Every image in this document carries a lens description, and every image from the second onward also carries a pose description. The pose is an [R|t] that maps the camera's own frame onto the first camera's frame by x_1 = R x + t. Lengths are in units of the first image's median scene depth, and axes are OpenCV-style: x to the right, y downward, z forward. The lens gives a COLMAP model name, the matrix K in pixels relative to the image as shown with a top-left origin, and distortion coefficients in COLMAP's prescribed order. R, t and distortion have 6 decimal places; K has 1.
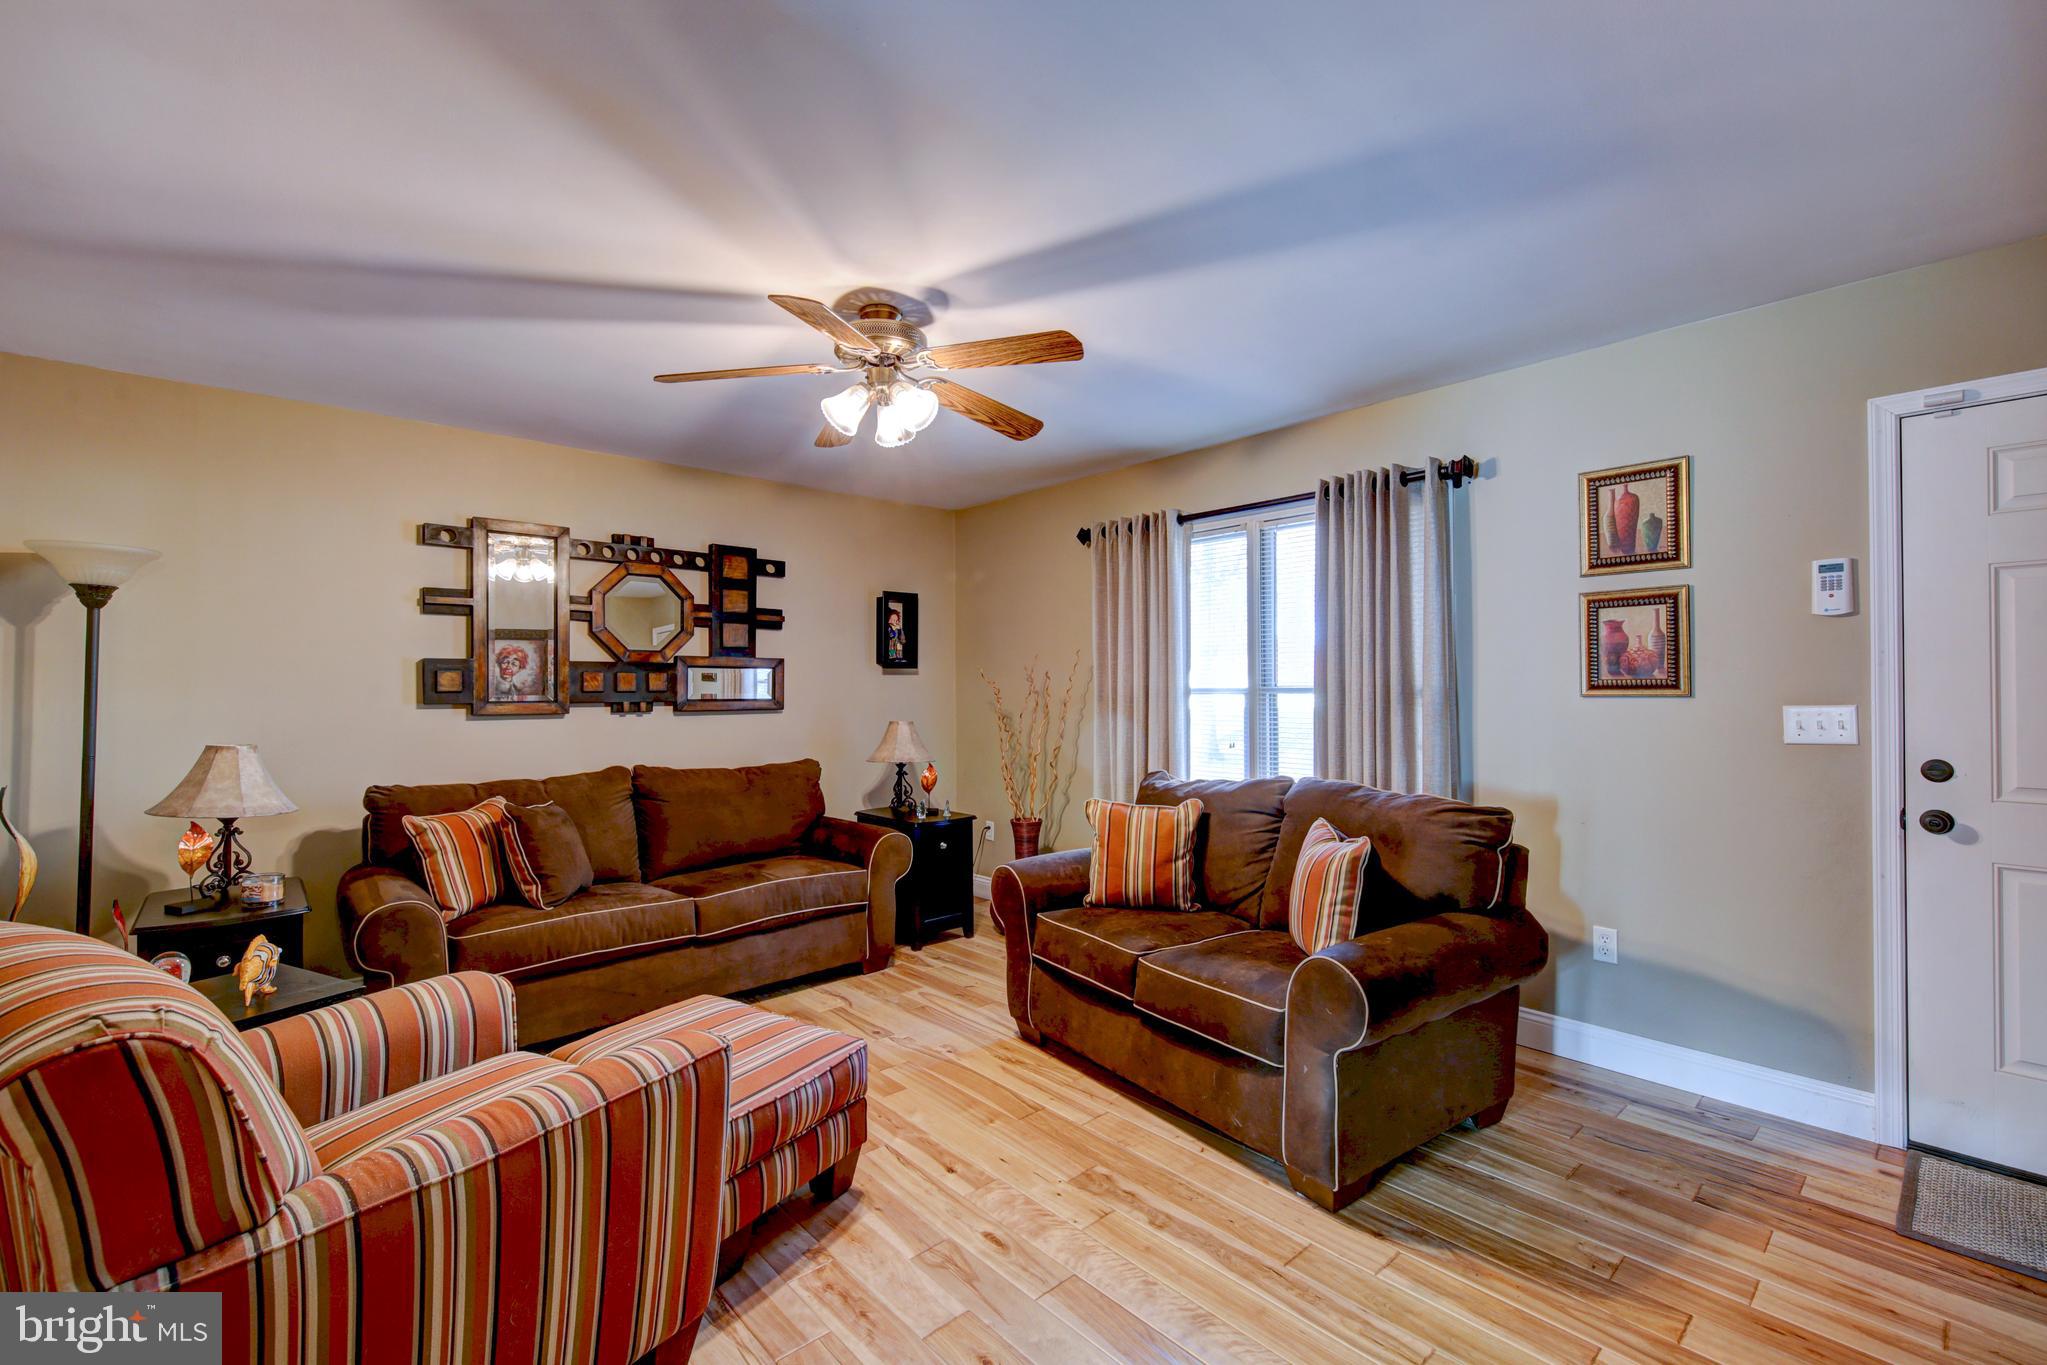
lens RADIAL K [[870.3, 0, 1023.5], [0, 870.3, 682.5], [0, 0, 1]] dist [0.011603, -0.007961]
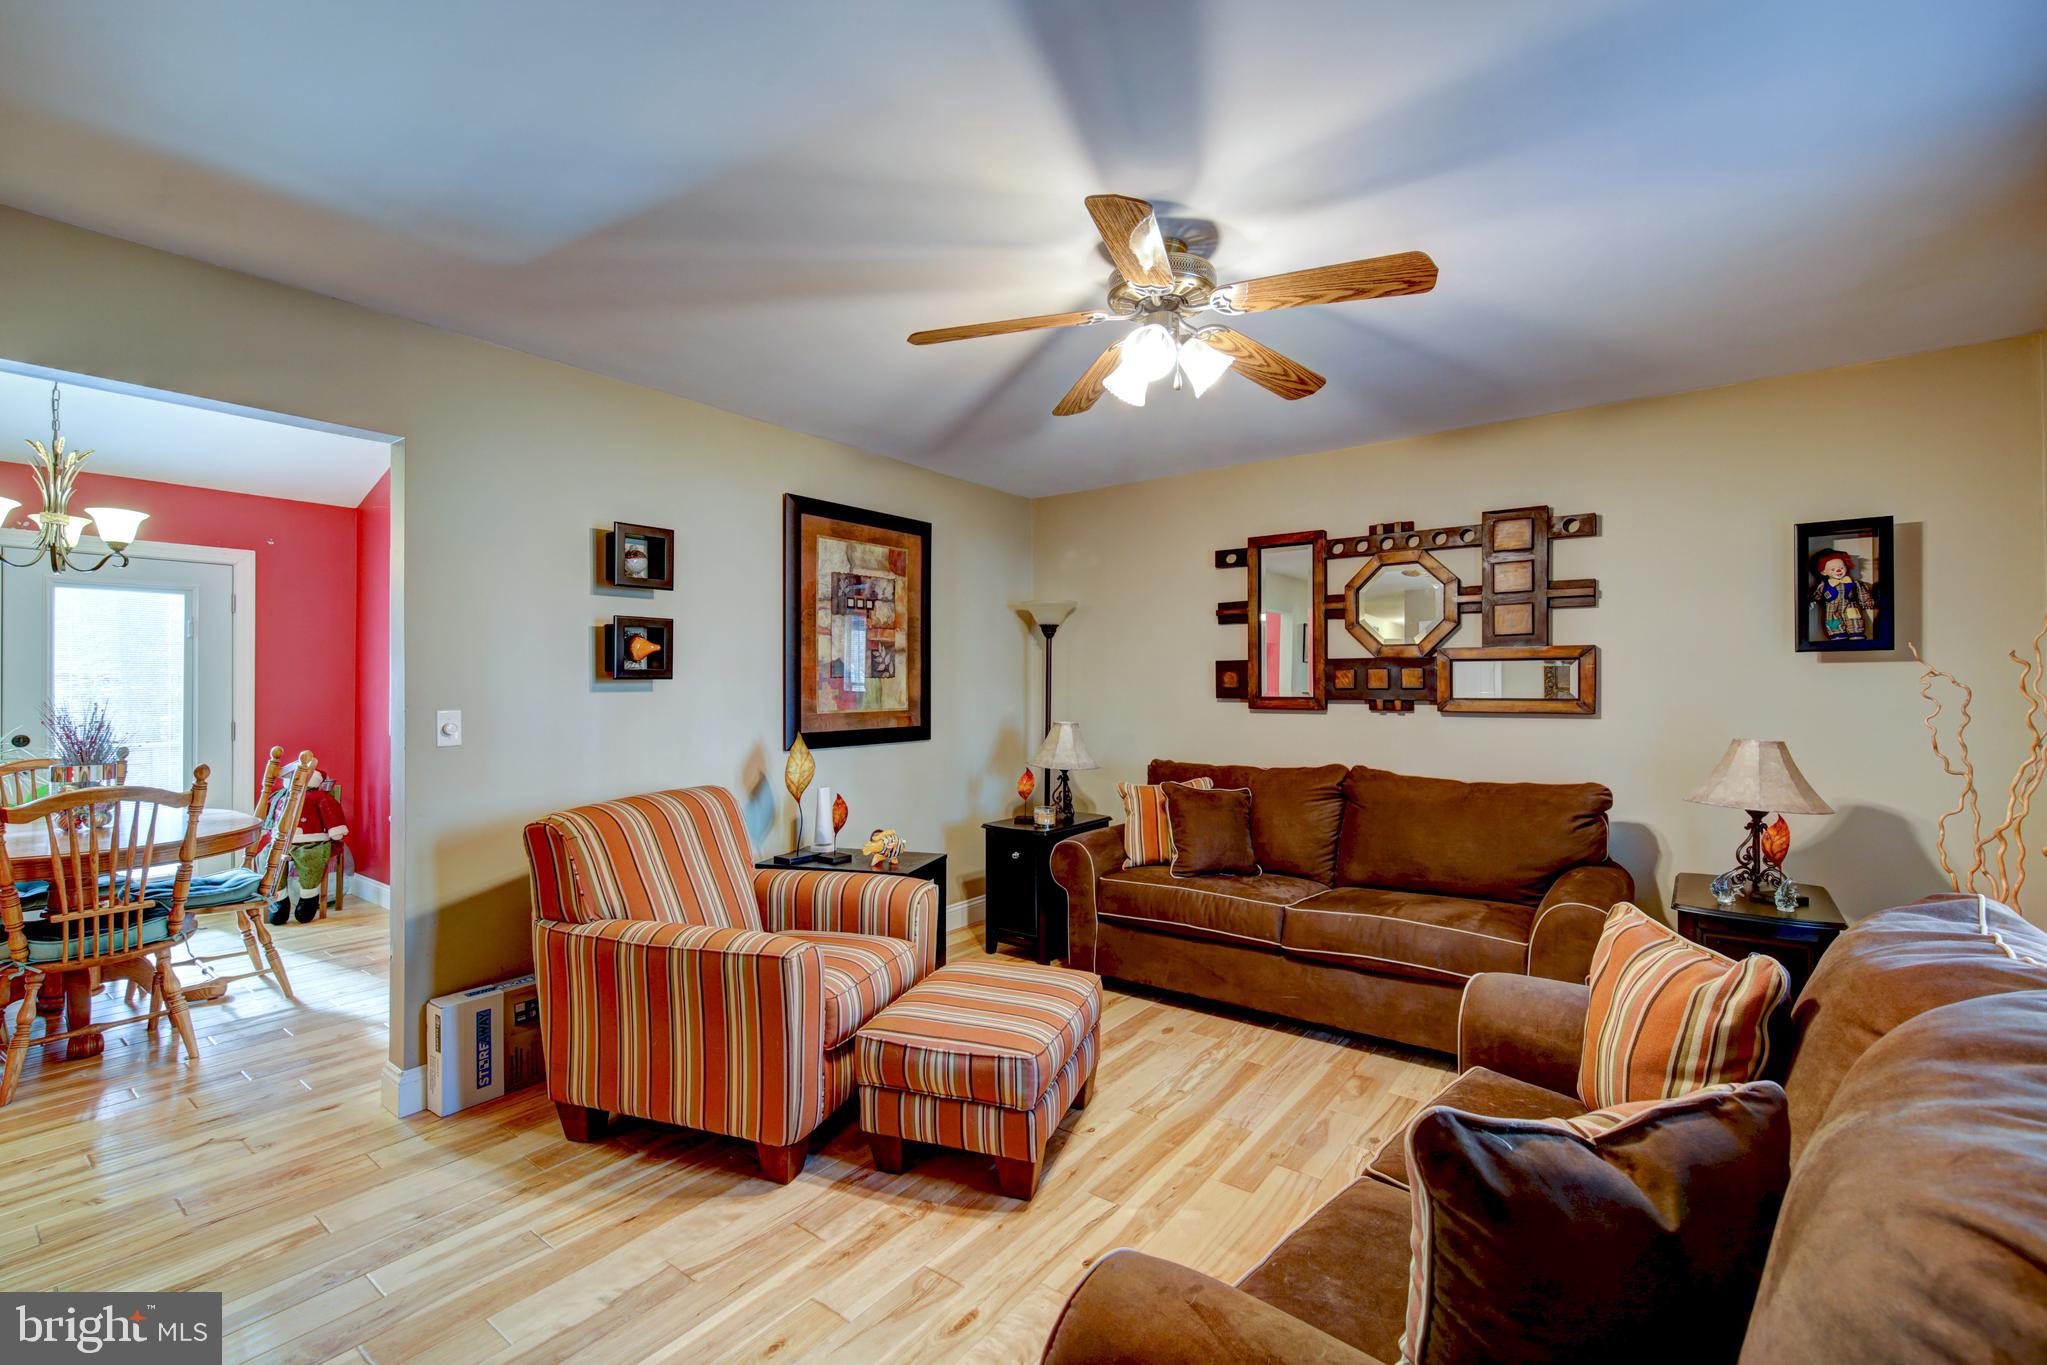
lens RADIAL K [[870.3, 0, 1023.5], [0, 870.3, 682.5], [0, 0, 1]] dist [0.011603, -0.007961]
pose [[0.192286, -0.000825, -0.981339, 0.425819], [0.007063, 0.999975, 0.000543, 0.000304], [0.981314, -0.007036, 0.192287, 0.456626]]
